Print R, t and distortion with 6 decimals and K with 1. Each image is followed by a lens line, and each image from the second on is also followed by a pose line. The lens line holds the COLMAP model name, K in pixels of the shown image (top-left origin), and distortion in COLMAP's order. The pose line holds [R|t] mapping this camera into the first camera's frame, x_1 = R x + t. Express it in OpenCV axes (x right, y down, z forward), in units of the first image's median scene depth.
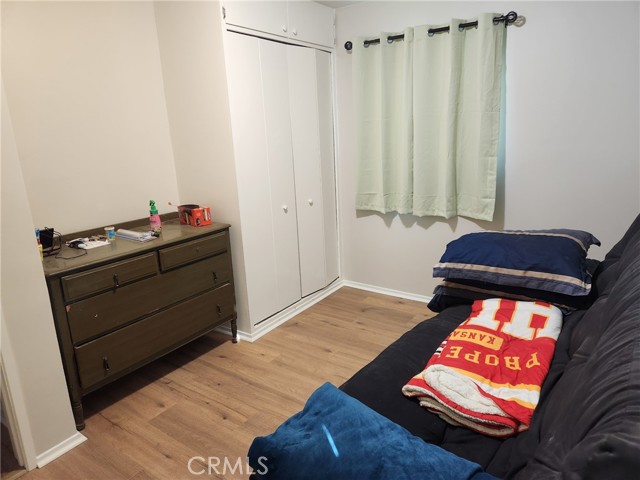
lens RADIAL K [[431.9, 0, 320.3], [0, 431.9, 237.8], [0, 0, 1]] dist [0.083267, -0.084256]
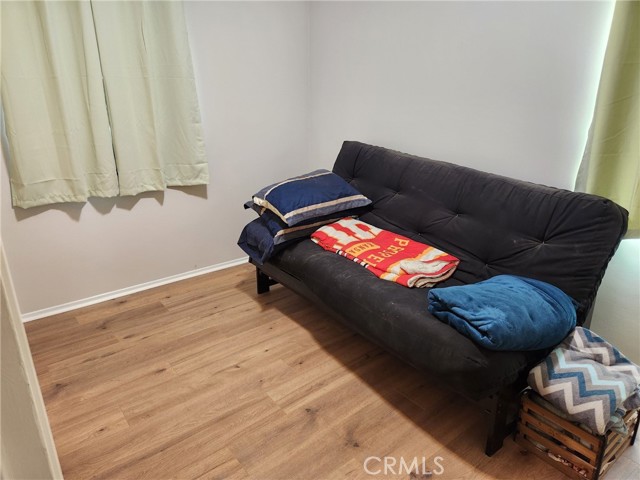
lens RADIAL K [[431.9, 0, 320.3], [0, 431.9, 237.8], [0, 0, 1]] dist [0.083267, -0.084256]
pose [[0.270222, -0.266387, 0.925212, -0.599199], [0.230617, 0.950896, 0.206427, -0.074196], [-0.934770, 0.157588, 0.318387, 0.435557]]
